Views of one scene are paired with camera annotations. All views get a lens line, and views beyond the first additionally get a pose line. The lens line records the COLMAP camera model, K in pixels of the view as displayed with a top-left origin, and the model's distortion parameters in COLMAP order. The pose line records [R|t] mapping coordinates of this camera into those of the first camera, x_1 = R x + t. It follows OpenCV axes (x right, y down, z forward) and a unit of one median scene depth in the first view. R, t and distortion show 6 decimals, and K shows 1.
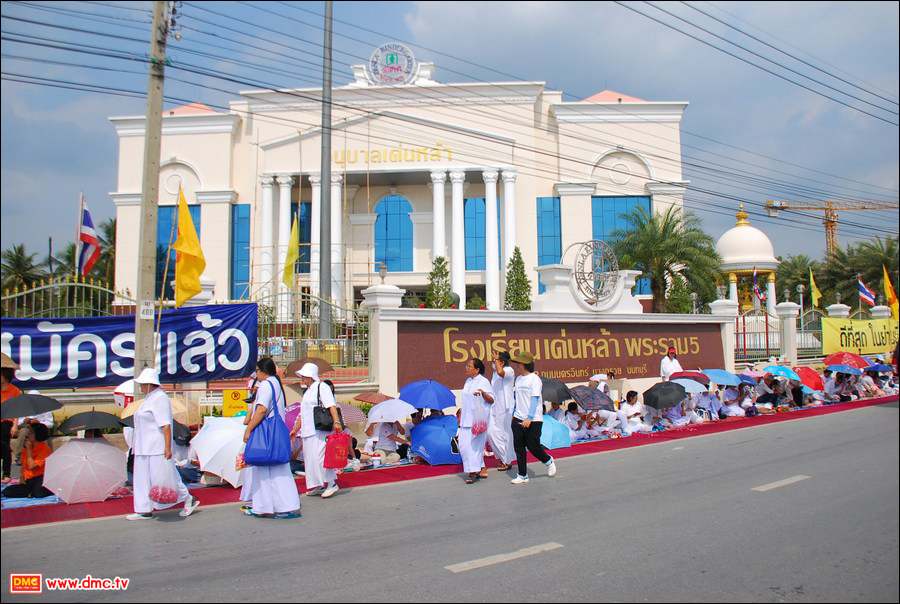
lens RADIAL K [[677.2, 0, 450.0], [0, 677.2, 301.2], [0, 0, 1]] dist [-0.123626, -0.003147]
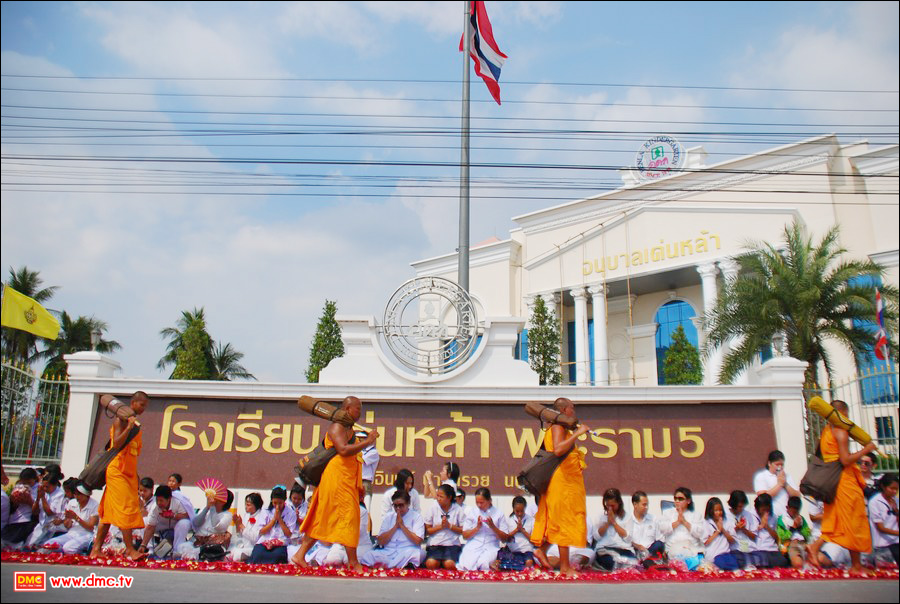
lens RADIAL K [[677.2, 0, 450.6], [0, 677.2, 300.2], [0, 0, 1]] dist [-0.123626, -0.003147]
pose [[0.798654, -0.135561, -0.586323, 0.602094], [0.009930, 0.977134, -0.212393, 0.072359], [0.601709, 0.163806, 0.781738, 0.483174]]
